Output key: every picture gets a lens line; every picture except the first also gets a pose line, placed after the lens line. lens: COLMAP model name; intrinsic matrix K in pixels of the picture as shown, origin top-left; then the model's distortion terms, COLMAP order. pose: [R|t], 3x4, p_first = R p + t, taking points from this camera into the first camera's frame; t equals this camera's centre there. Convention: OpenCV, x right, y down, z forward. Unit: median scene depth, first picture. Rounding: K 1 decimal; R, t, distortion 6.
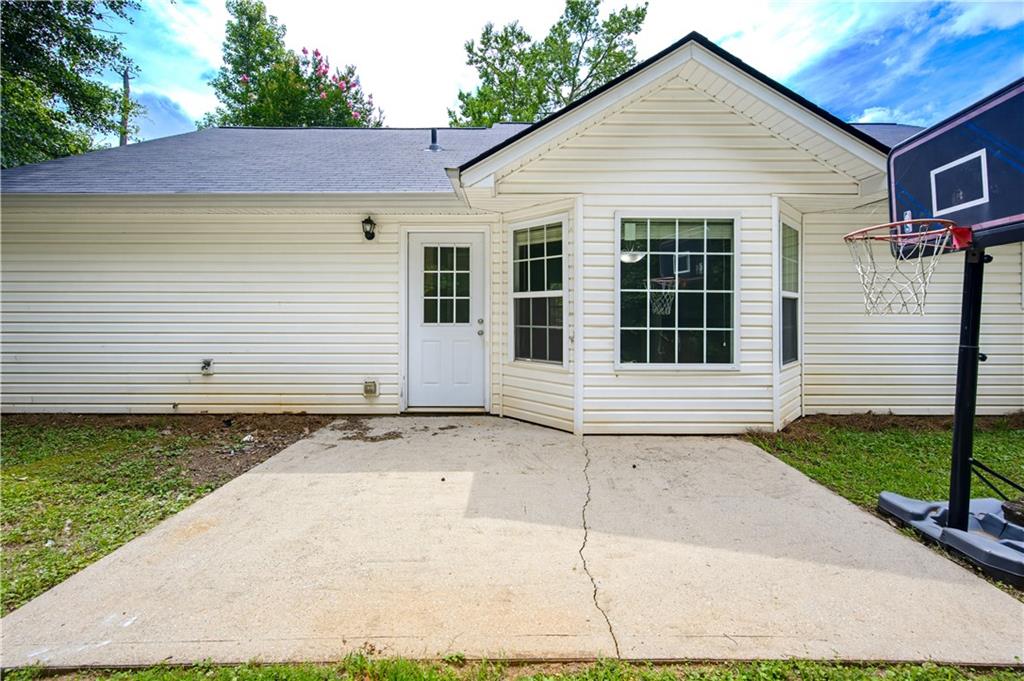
lens RADIAL K [[406.5, 0, 521.9], [0, 406.5, 305.6], [0, 0, 1]] dist [0.004084, -0.000497]
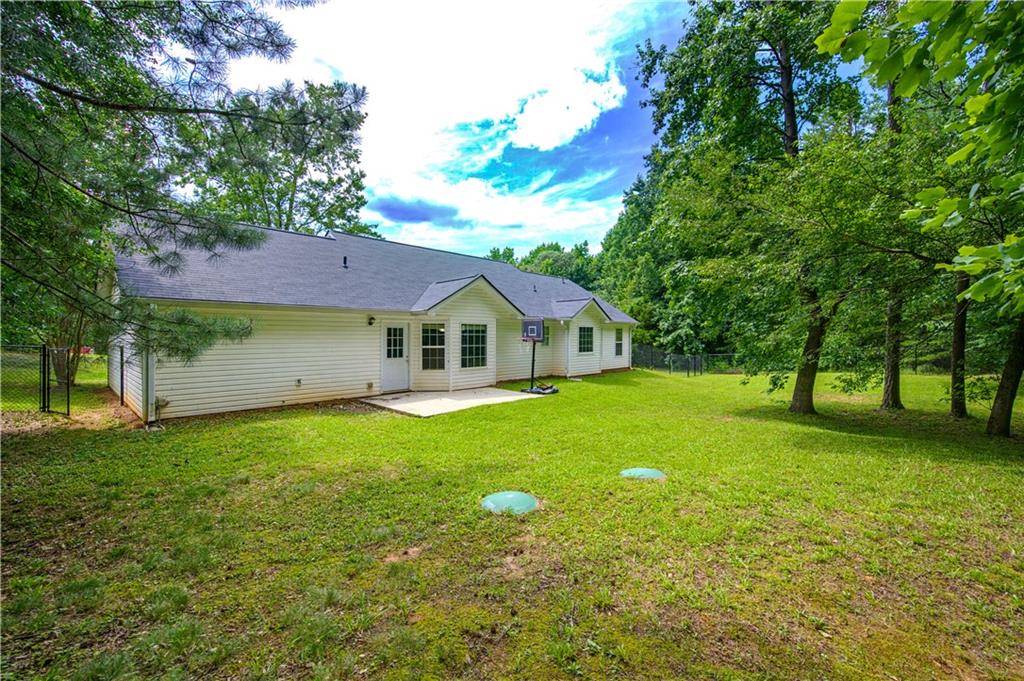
lens RADIAL K [[433.4, 0, 509.0], [0, 433.4, 336.5], [0, 0, 1]] dist [0.000512, 0.000040]
pose [[0.696860, -0.004005, 0.717196, -1.776095], [-0.011195, 0.999802, 0.016460, -0.155508], [-0.717120, -0.019500, 0.696677, -1.520269]]
